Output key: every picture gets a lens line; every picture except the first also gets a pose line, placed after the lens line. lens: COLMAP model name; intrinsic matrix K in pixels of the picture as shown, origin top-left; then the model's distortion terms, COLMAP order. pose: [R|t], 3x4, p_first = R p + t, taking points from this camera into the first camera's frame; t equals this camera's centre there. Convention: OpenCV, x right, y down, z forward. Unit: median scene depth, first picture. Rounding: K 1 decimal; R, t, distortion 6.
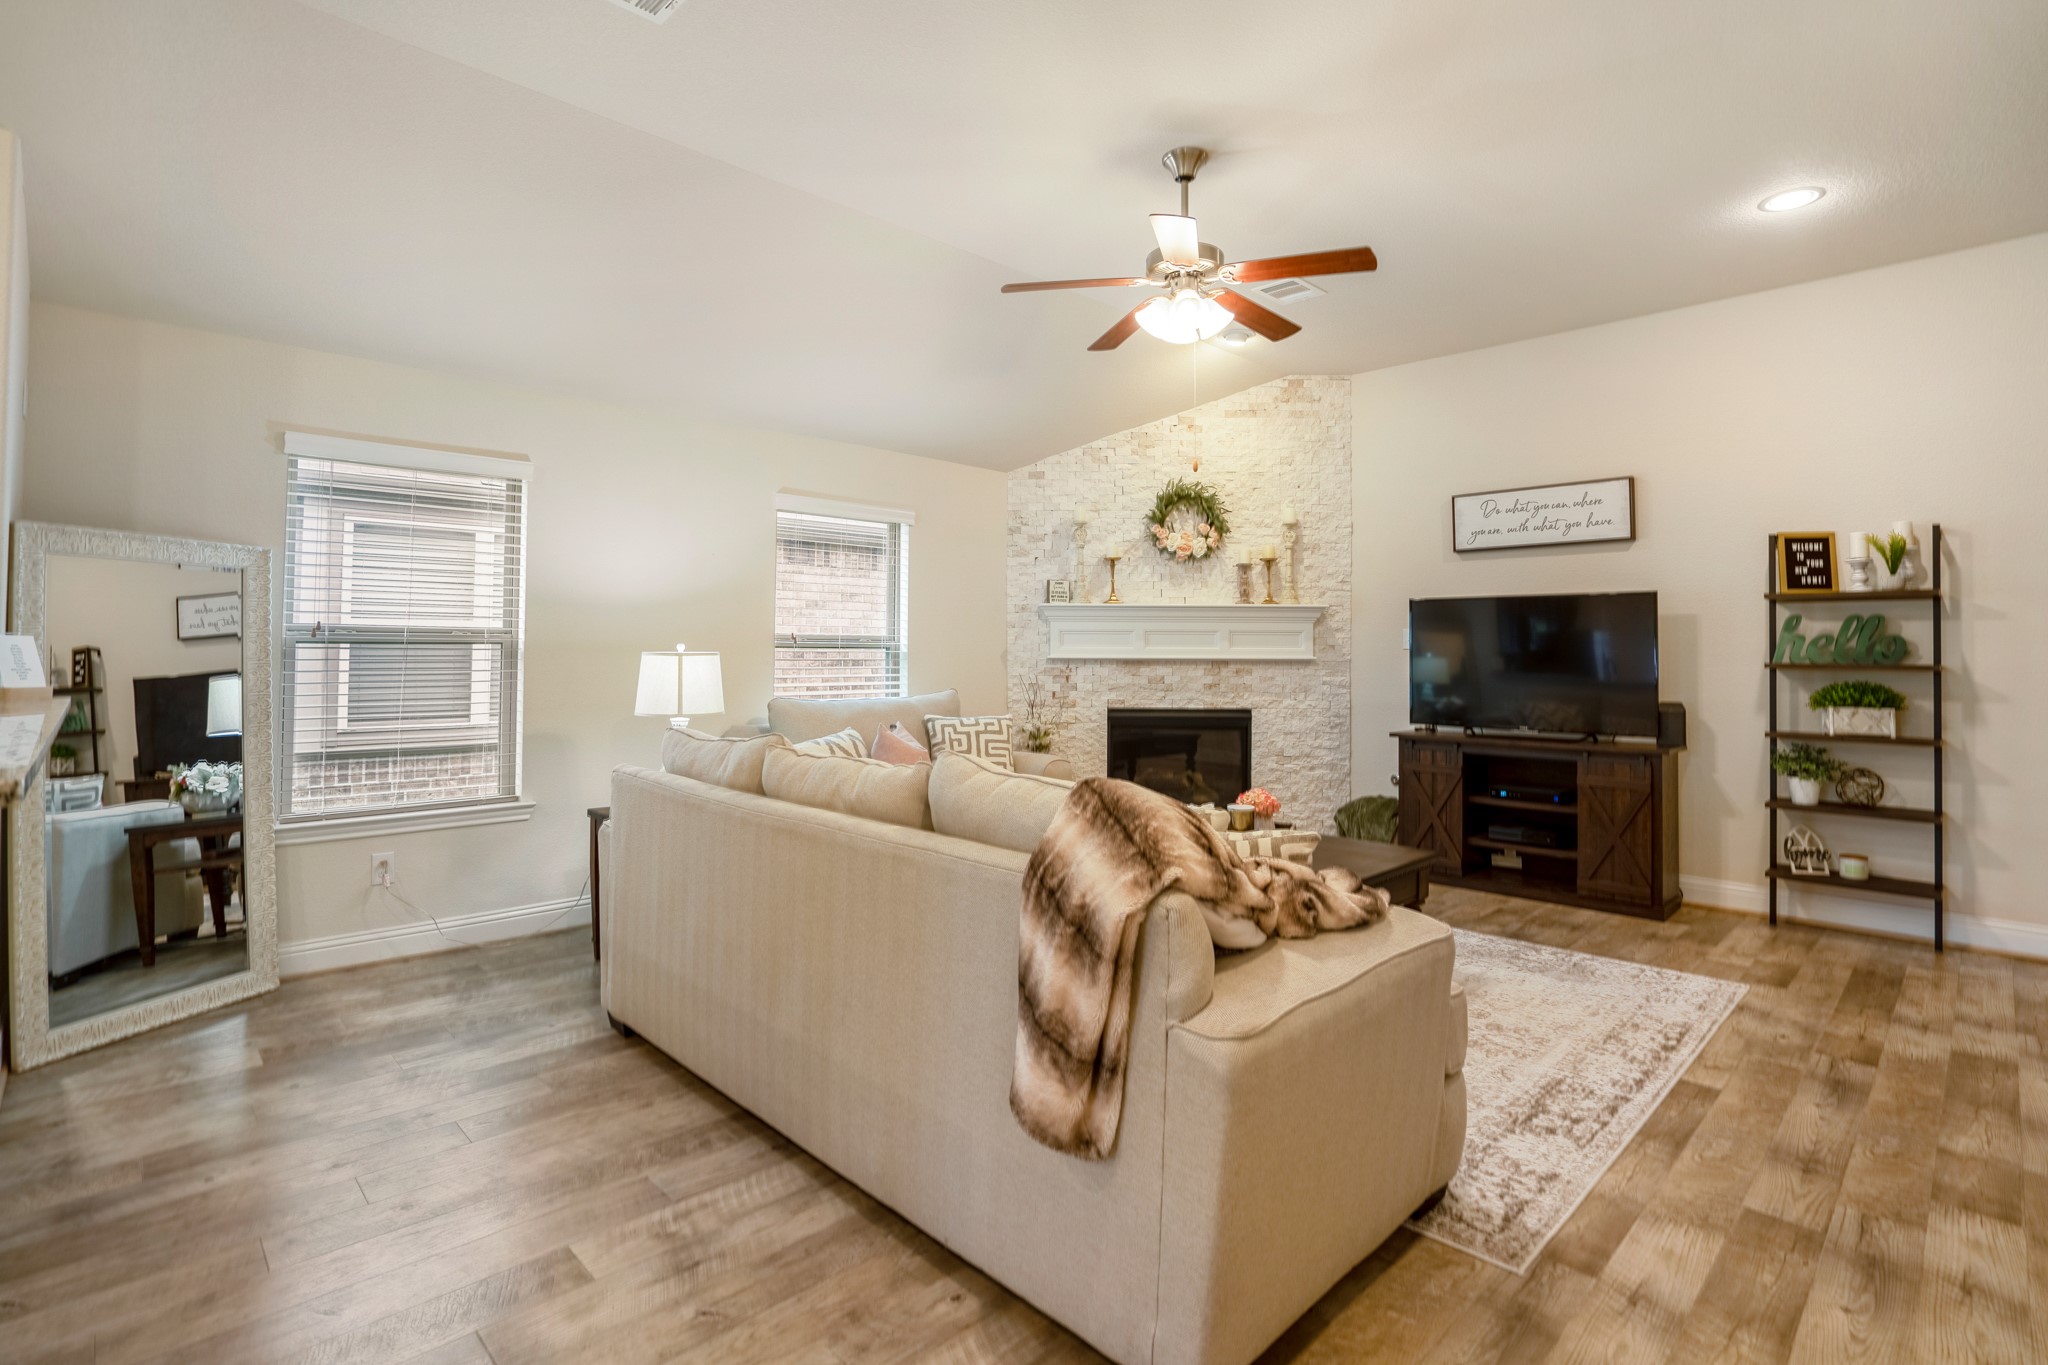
lens RADIAL K [[974.8, 0, 1021.3], [0, 974.8, 624.4], [0, 0, 1]] dist [-0.060219, 0.043129]
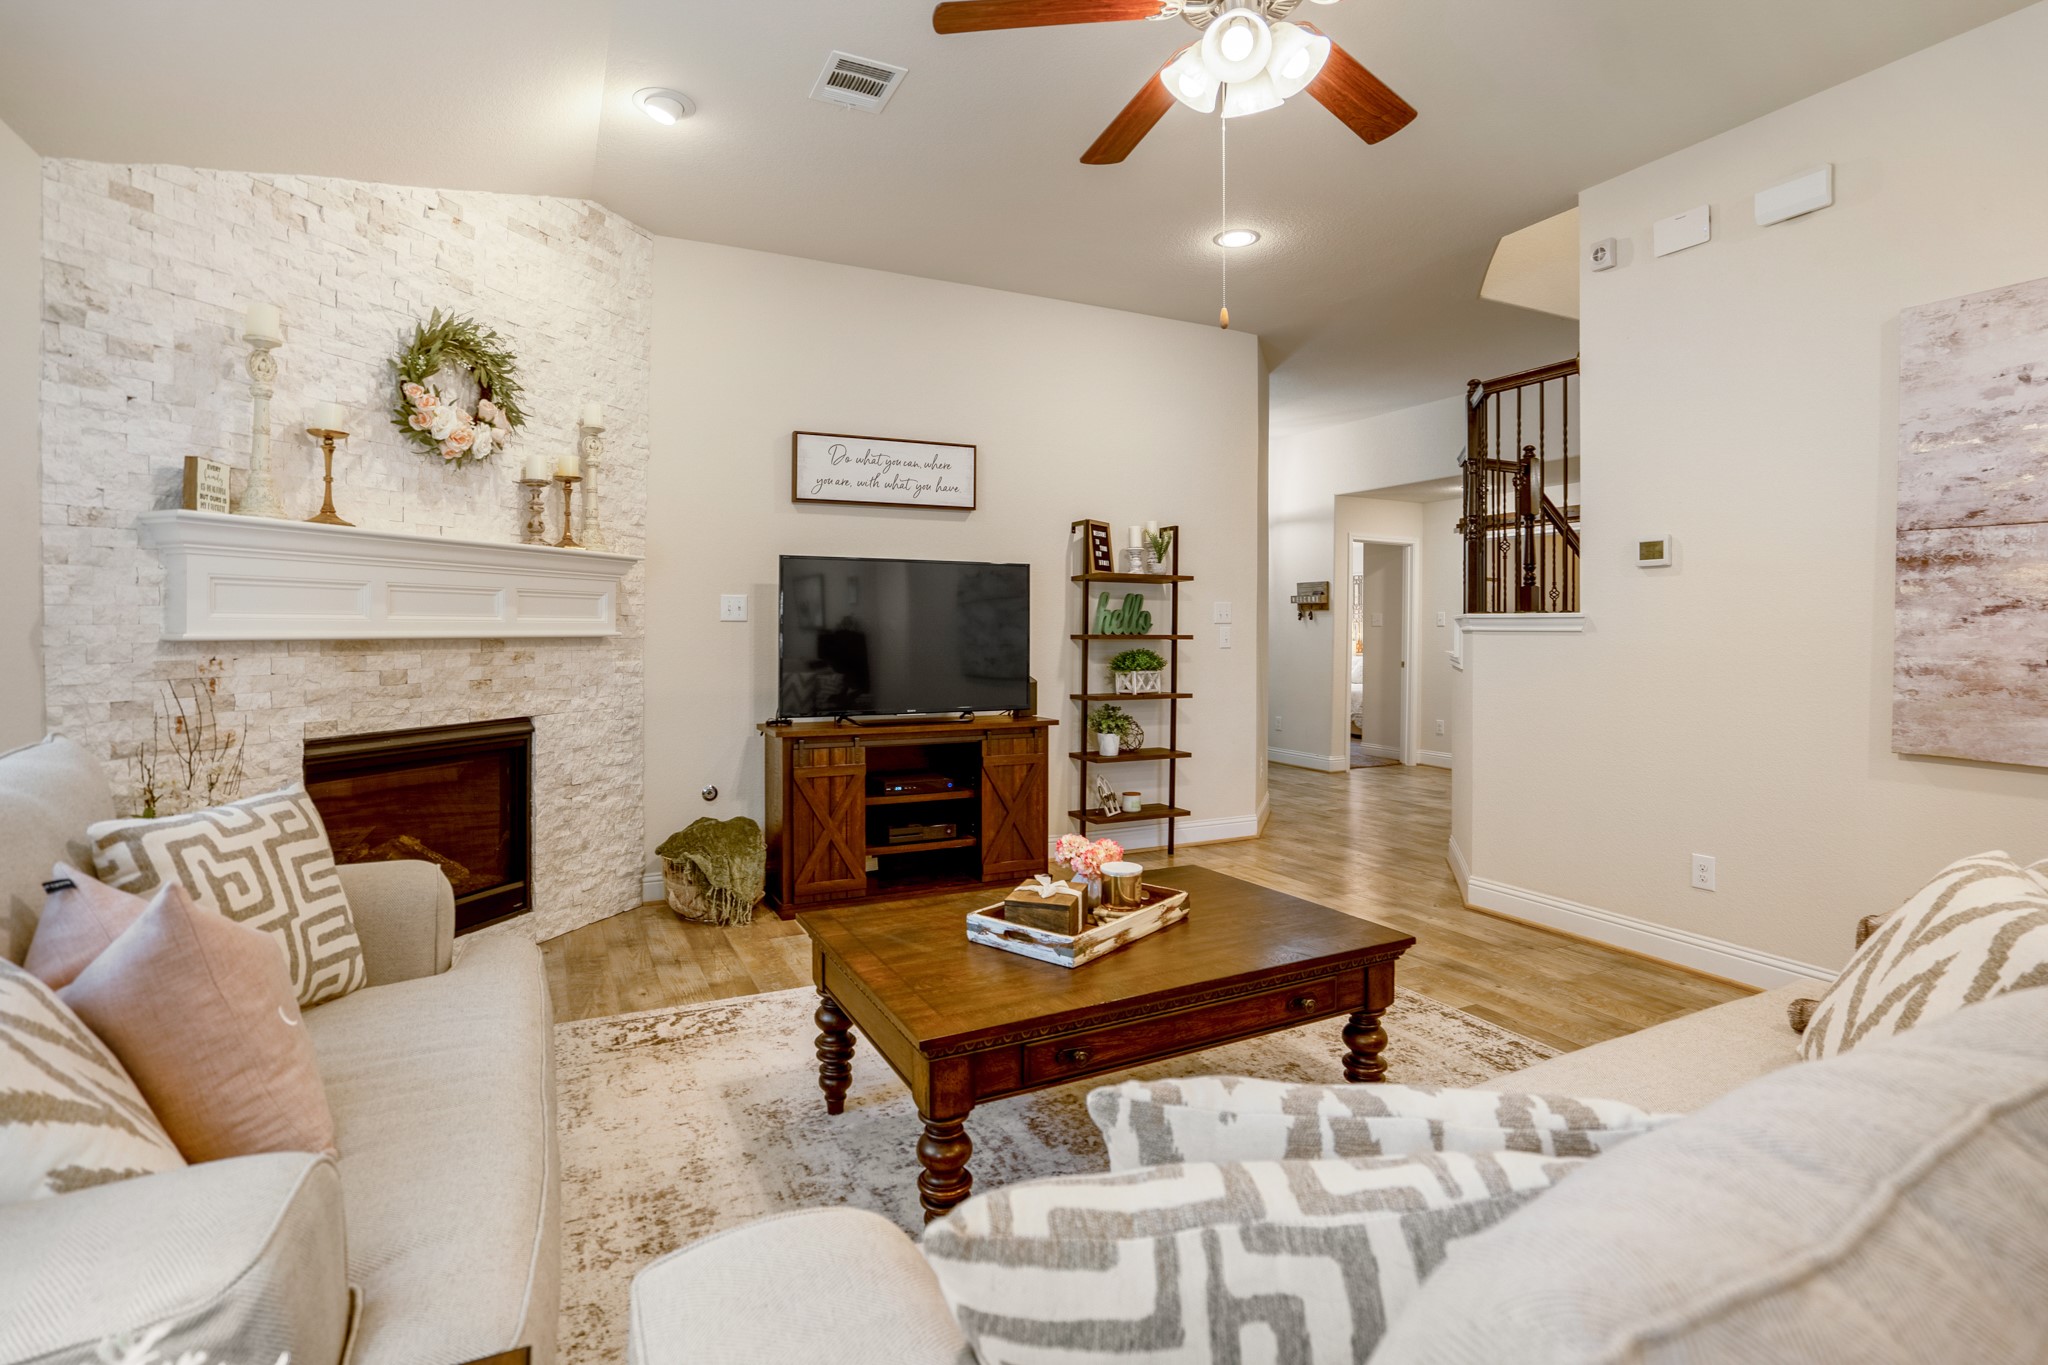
lens RADIAL K [[979.3, 0, 998.0], [0, 979.3, 624.5], [0, 0, 1]] dist [-0.046983, 0.022303]
pose [[0.329831, -0.001551, 0.944039, -0.248212], [-0.026094, 0.999602, 0.010759, 0.014140], [-0.943679, -0.028182, 0.329659, 0.522739]]
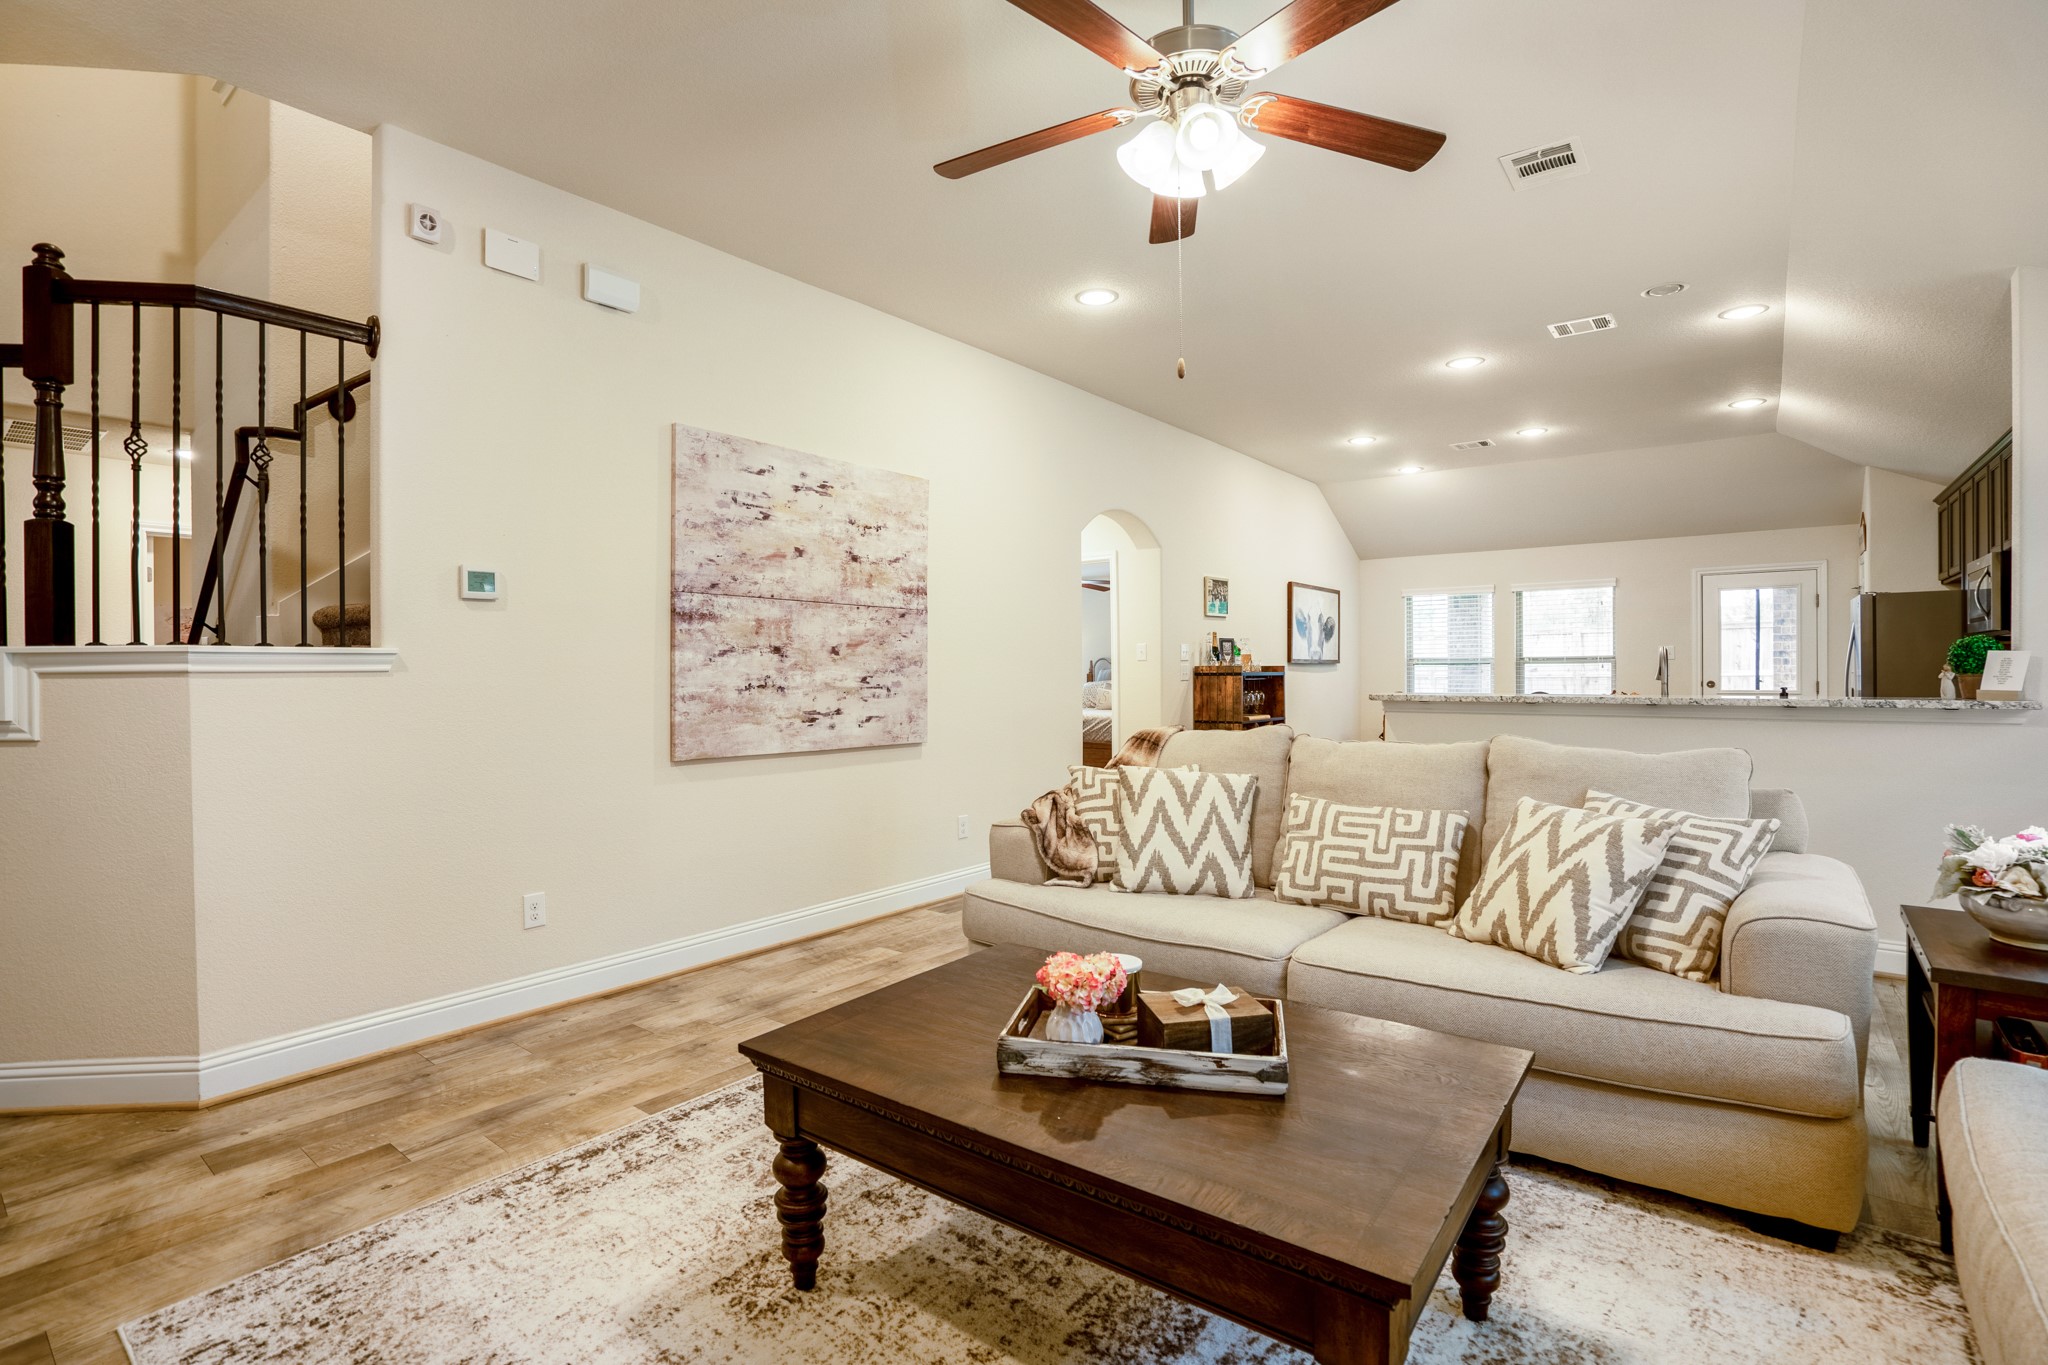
lens RADIAL K [[982.4, 0, 1001.6], [0, 982.4, 679.1], [0, 0, 1]] dist [-0.039174, 0.000791]
pose [[-0.992903, 0.003037, -0.118888, 0.211344], [0.004842, 0.999877, -0.014894, 0.028499], [0.118829, -0.015364, -0.992796, 0.911415]]
